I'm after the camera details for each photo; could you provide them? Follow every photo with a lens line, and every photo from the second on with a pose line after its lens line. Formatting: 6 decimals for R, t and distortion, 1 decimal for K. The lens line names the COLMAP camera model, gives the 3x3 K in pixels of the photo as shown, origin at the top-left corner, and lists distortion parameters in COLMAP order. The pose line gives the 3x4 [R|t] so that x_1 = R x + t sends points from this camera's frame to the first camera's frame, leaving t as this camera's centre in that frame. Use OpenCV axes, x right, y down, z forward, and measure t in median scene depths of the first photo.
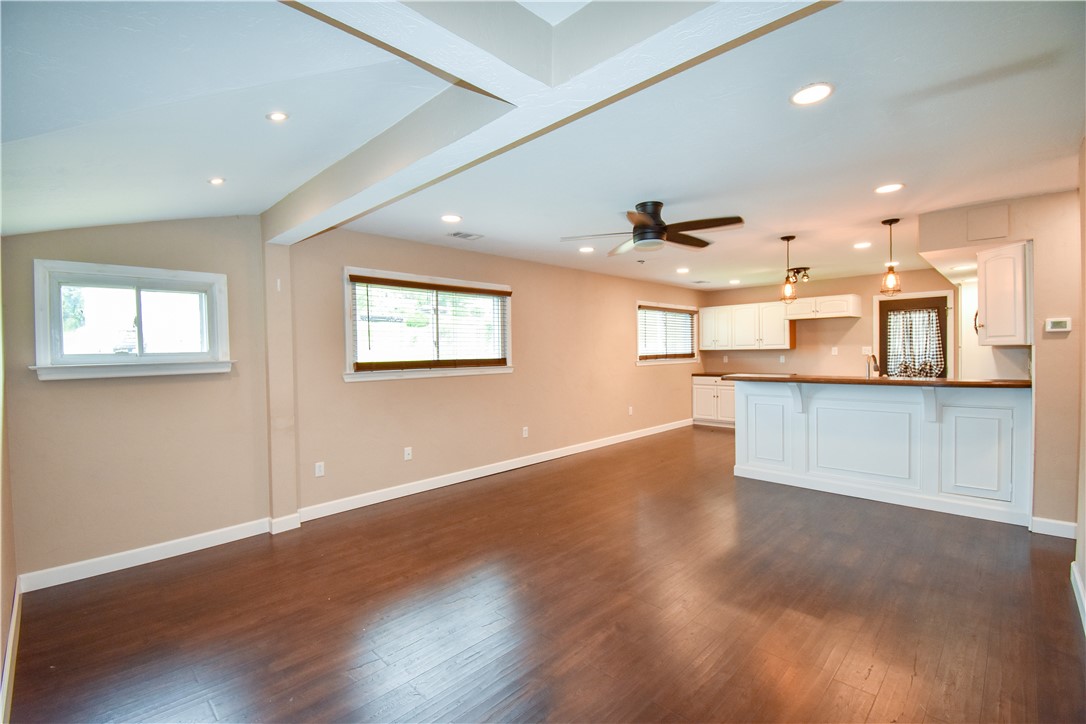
lens RADIAL K [[482.5, 0, 540.2], [0, 482.5, 362.9], [0, 0, 1]] dist [0.024862, -0.029475]
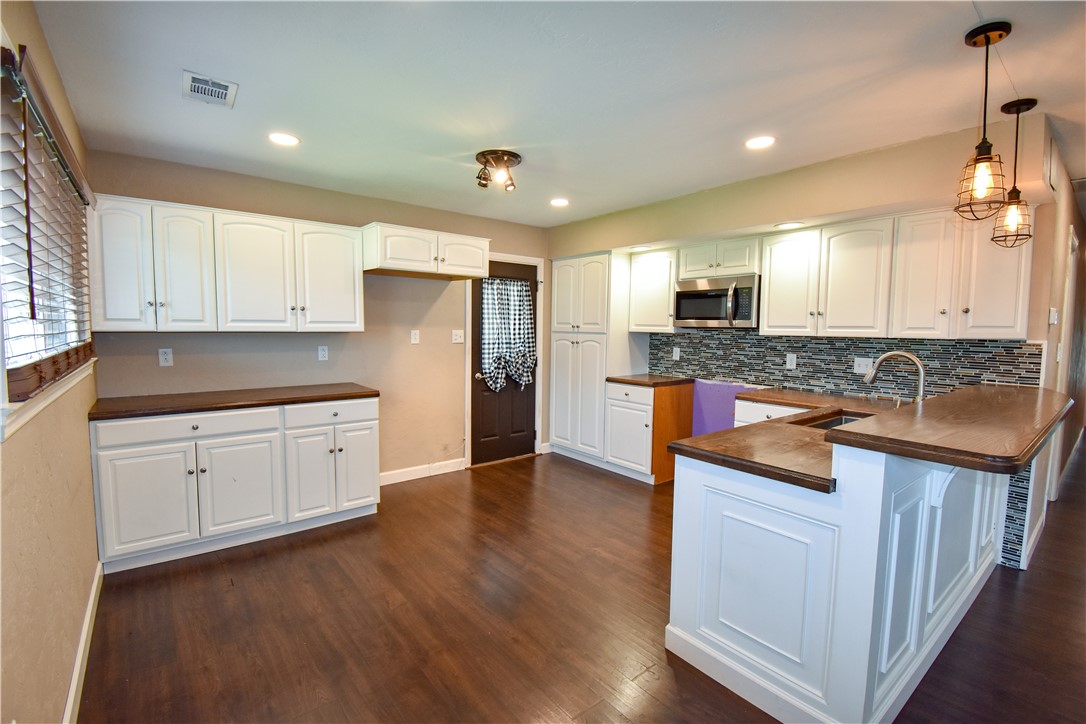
lens RADIAL K [[482.5, 0, 540.2], [0, 482.5, 362.9], [0, 0, 1]] dist [0.024862, -0.029475]
pose [[0.121523, -0.056657, 0.990970, 0.074713], [0.010348, 0.998388, 0.055812, -0.026272], [-0.992535, 0.003472, 0.121913, 0.857278]]
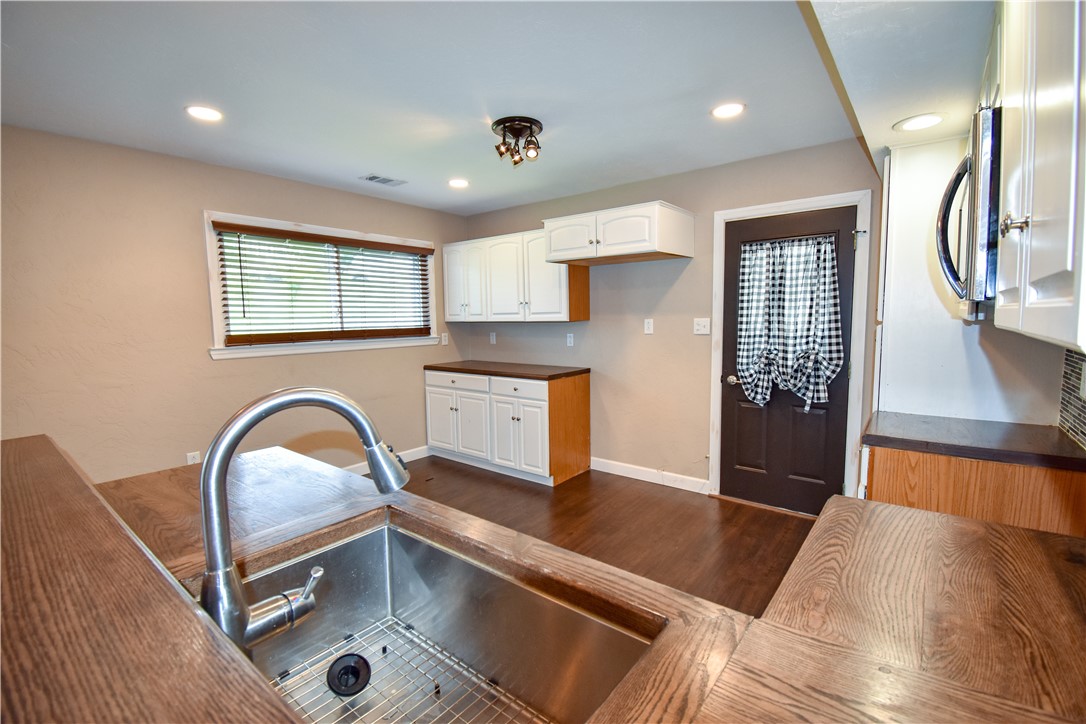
lens RADIAL K [[482.5, 0, 540.2], [0, 482.5, 362.9], [0, 0, 1]] dist [0.024862, -0.029475]
pose [[0.995184, -0.004510, 0.097916, 0.482261], [-0.002247, 0.997628, 0.068795, -0.022553], [-0.097994, -0.068684, 0.992814, 0.548468]]
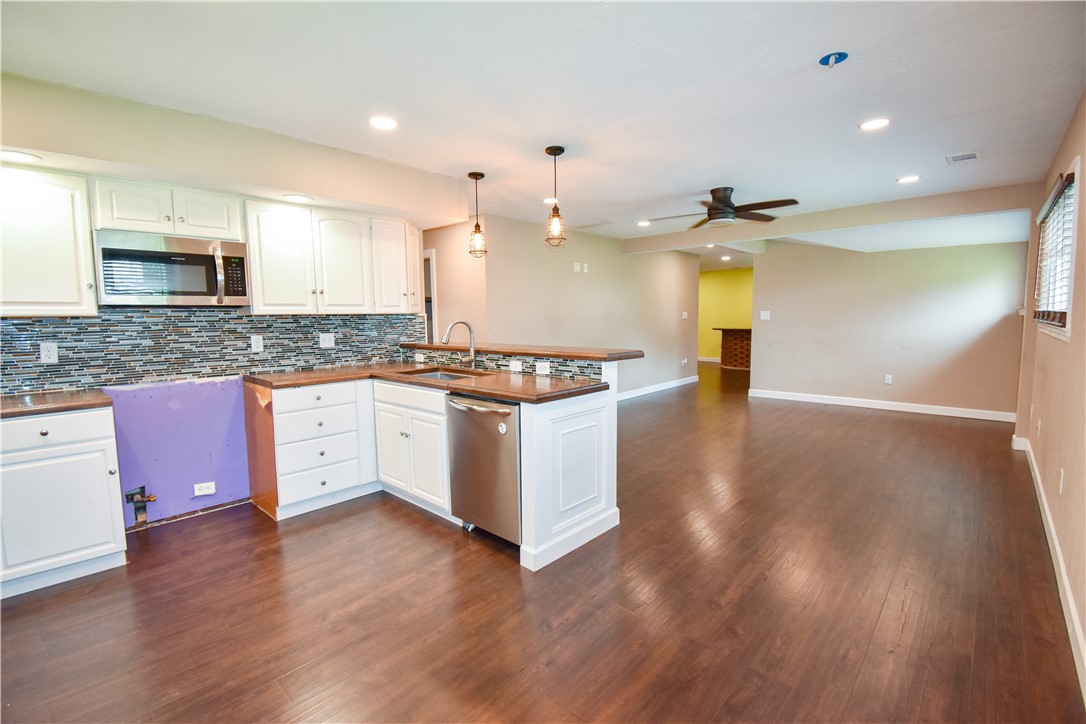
lens RADIAL K [[482.5, 0, 540.2], [0, 482.5, 362.9], [0, 0, 1]] dist [0.024862, -0.029475]
pose [[-0.998841, 0.035131, -0.032904, 0.379084], [0.030954, 0.992314, 0.119815, -0.025802], [0.036860, 0.118657, -0.992251, 1.154556]]
